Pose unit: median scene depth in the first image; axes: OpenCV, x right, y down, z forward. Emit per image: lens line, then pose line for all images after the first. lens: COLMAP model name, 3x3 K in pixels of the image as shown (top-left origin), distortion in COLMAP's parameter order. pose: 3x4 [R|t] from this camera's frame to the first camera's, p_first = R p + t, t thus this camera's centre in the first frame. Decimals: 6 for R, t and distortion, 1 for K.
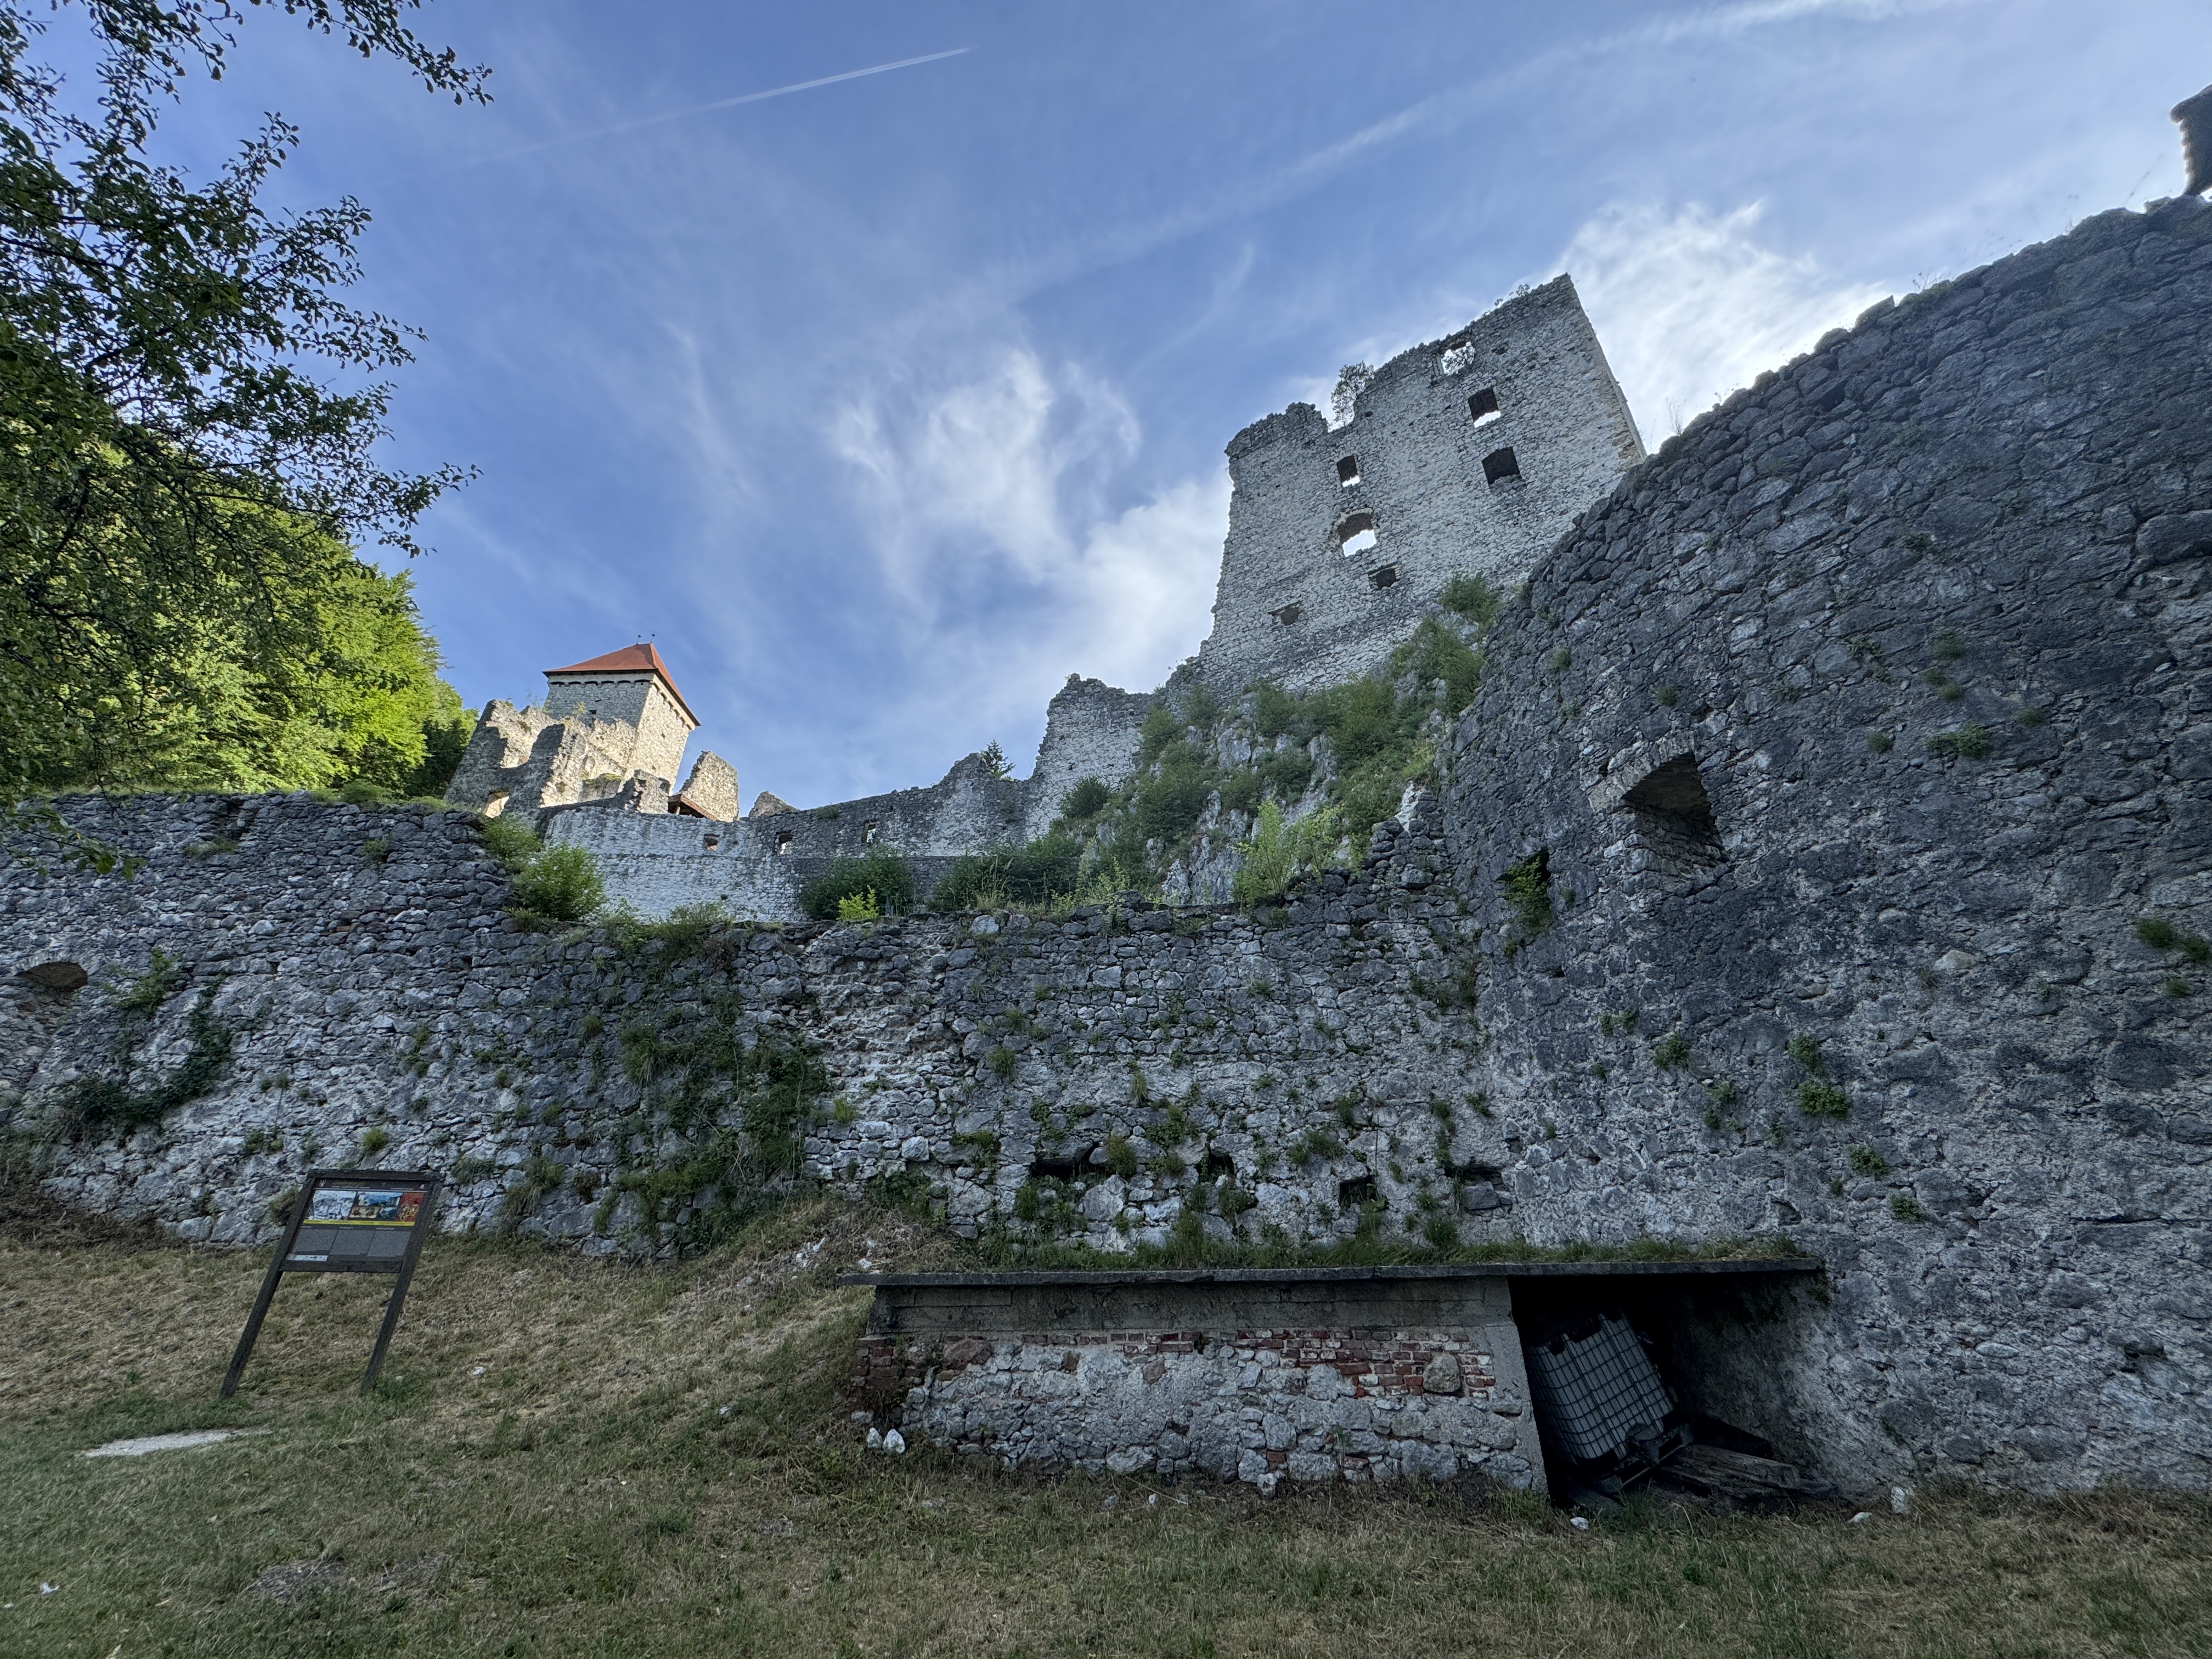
lens RADIAL K [[871.7, 0, 1101.4], [0, 871.7, 829.1], [0, 0, 1]] dist [-0.004293, 0.001103]
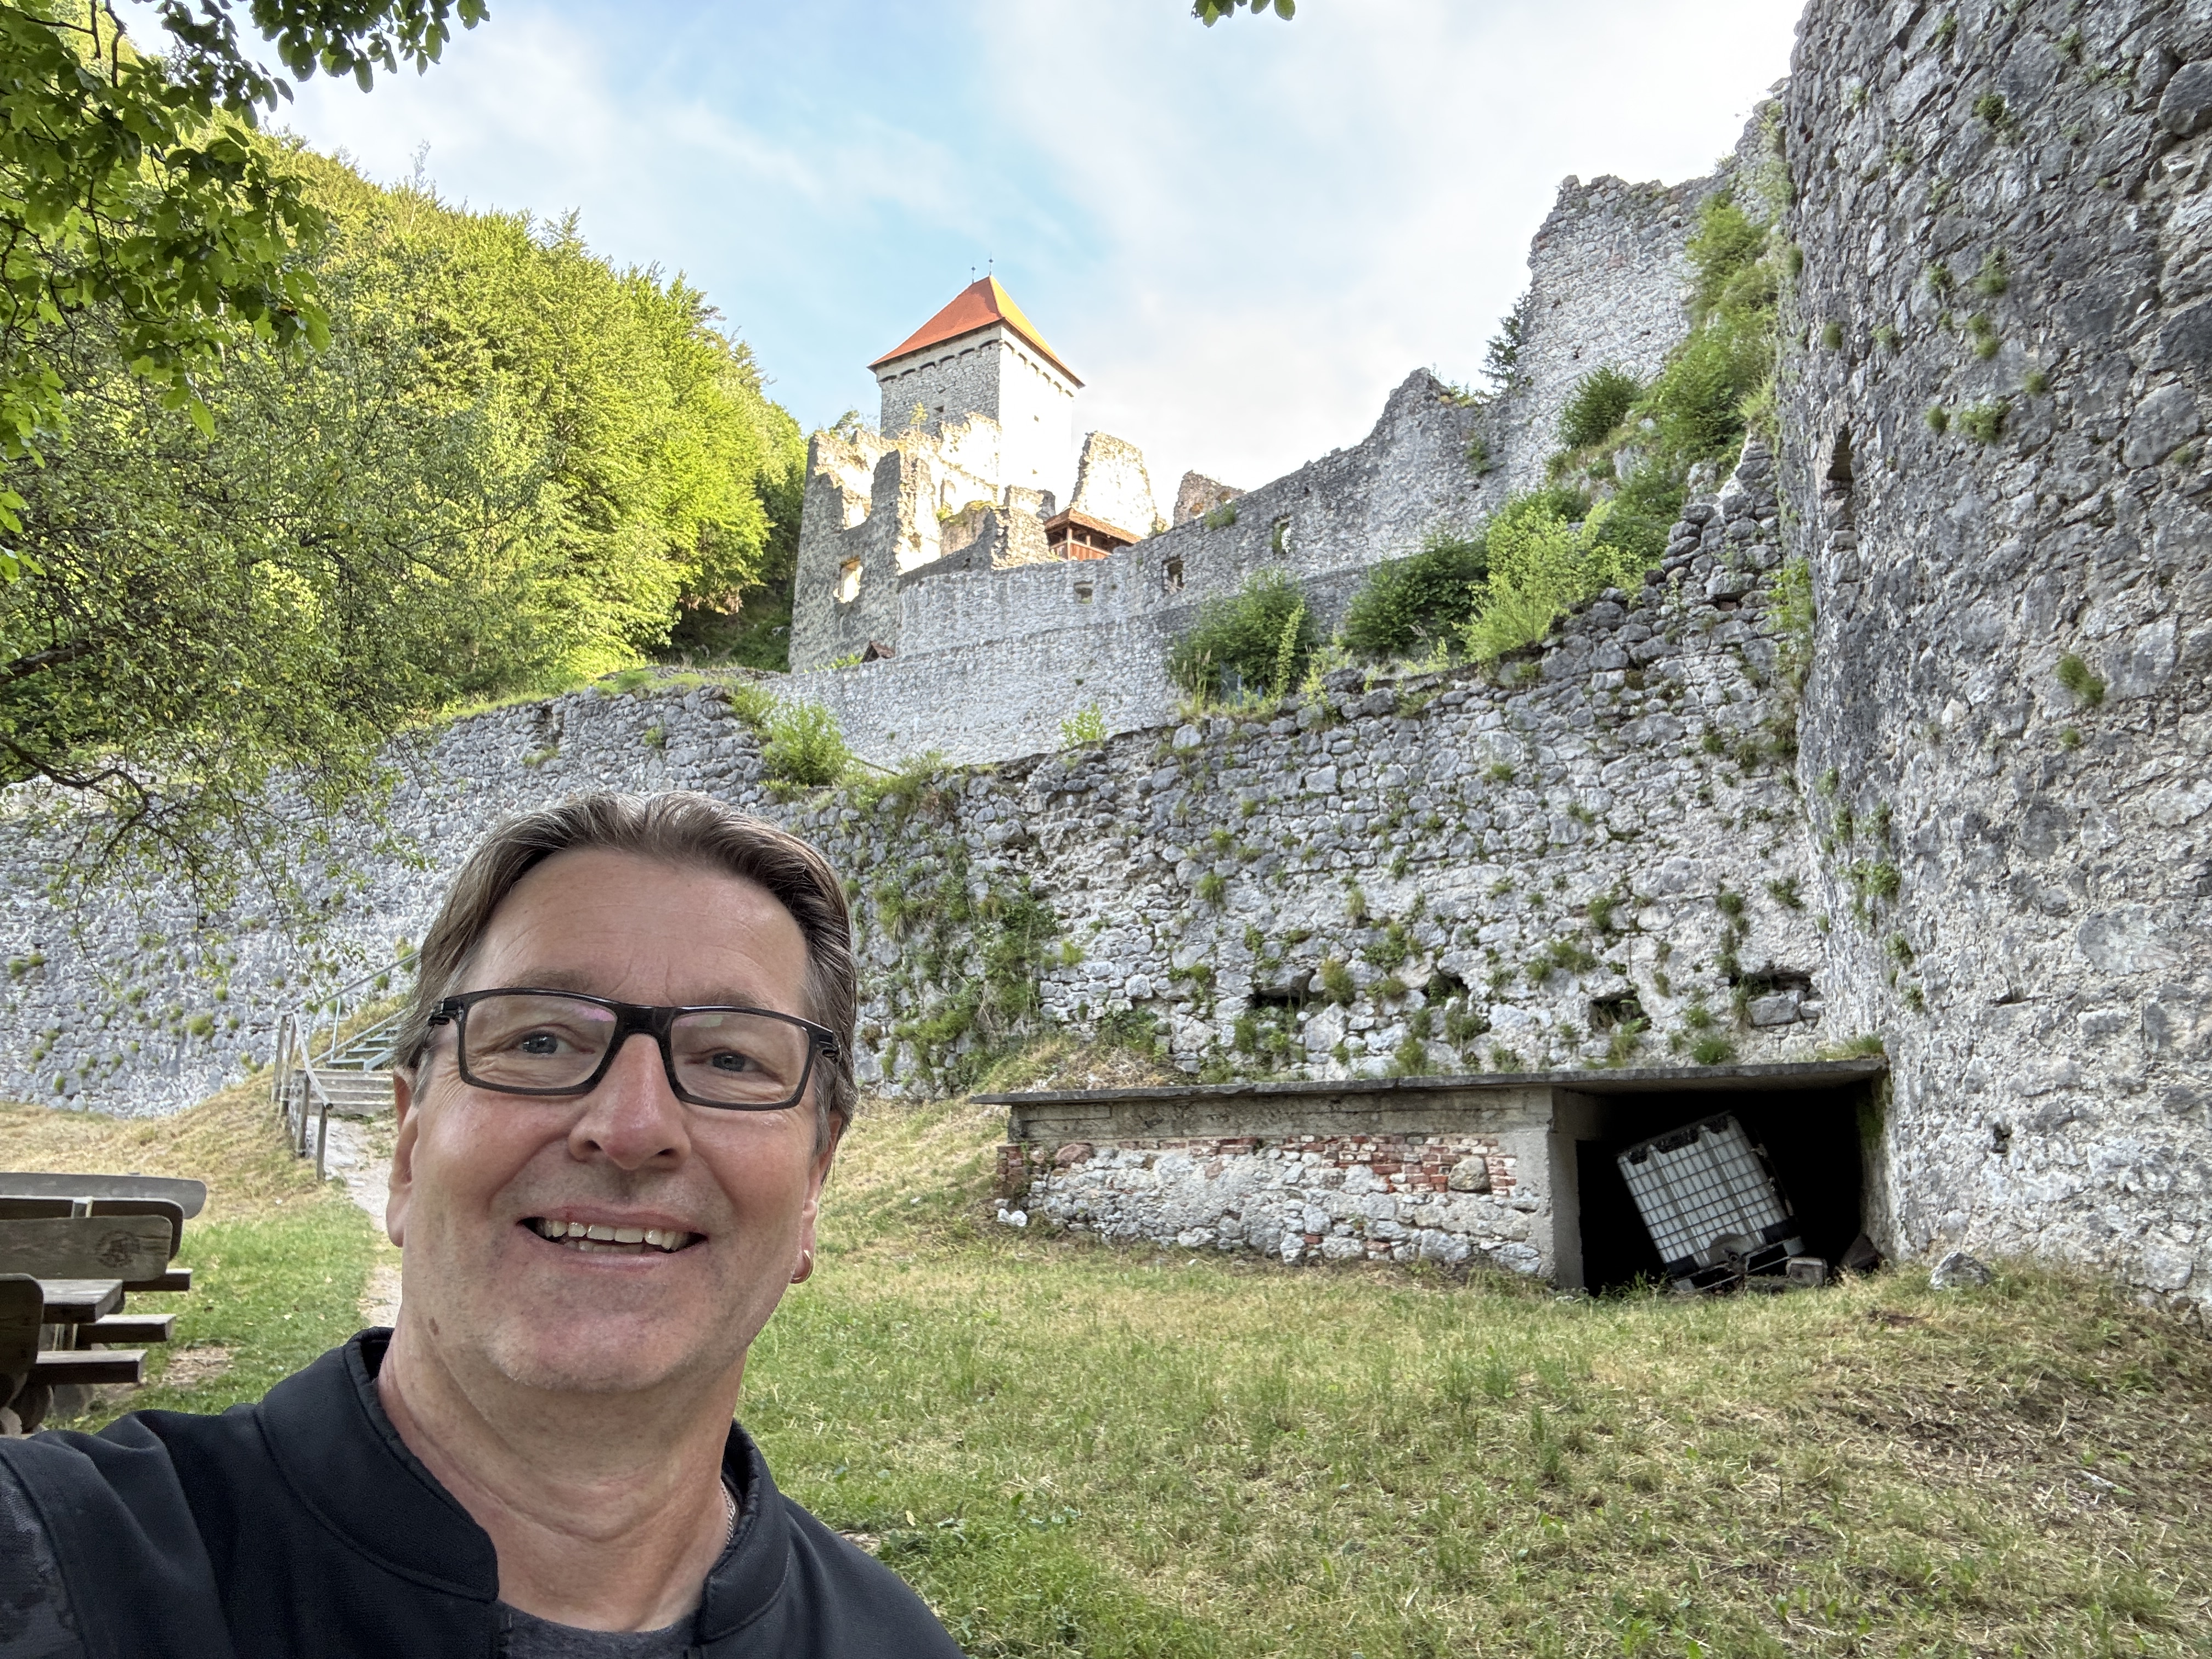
lens RADIAL K [[1506.9, 0, 1099.1], [0, 1506.9, 828.8], [0, 0, 1]] dist [0.086349, -0.060605]
pose [[0.863578, -0.105332, -0.493091, 0.513572], [0.224005, 0.956276, 0.188038, -0.100465], [0.451724, -0.272840, 0.849413, -0.319108]]
